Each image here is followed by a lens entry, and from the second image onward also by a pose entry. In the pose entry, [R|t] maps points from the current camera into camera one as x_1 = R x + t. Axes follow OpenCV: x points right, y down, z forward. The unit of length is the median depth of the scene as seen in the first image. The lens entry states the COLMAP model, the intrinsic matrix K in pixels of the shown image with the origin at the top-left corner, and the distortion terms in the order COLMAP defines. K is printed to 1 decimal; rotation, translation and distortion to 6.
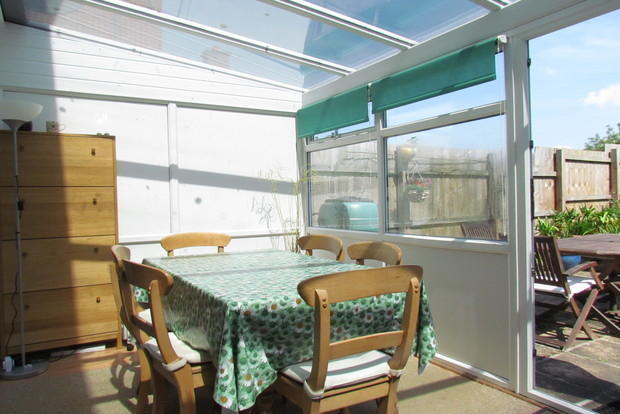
lens RADIAL K [[443.9, 0, 317.7], [0, 443.9, 207.1], [0, 0, 1]] dist [0.001263, 0.001499]
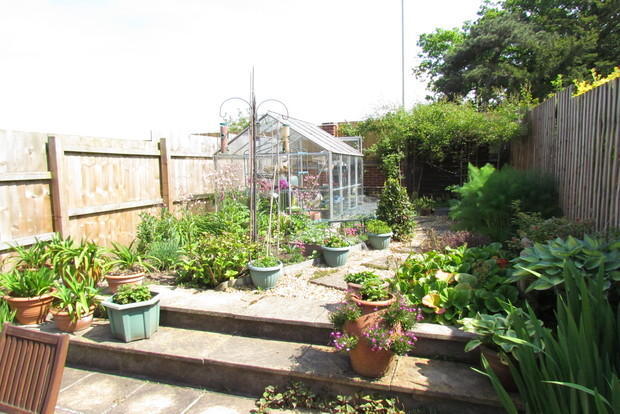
lens RADIAL K [[446.1, 0, 310.0], [0, 446.1, 207.0], [0, 0, 1]] dist [-0.036054, -0.004354]
pose [[0.766171, -0.041493, 0.641296, 0.418595], [0.004206, 0.998216, 0.059562, -0.065726], [-0.642623, -0.042937, 0.764978, 0.290907]]
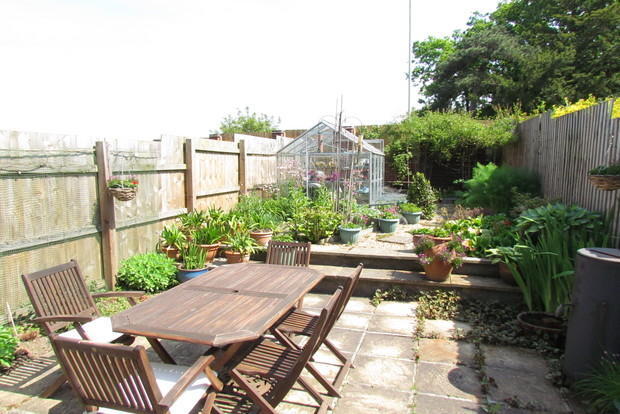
lens RADIAL K [[446.1, 0, 310.0], [0, 446.1, 207.0], [0, 0, 1]] dist [-0.036054, -0.004354]
pose [[0.742662, -0.037642, 0.668608, 0.132041], [-0.007250, 0.997909, 0.064233, -0.053526], [-0.669628, -0.052551, 0.740835, 0.187999]]
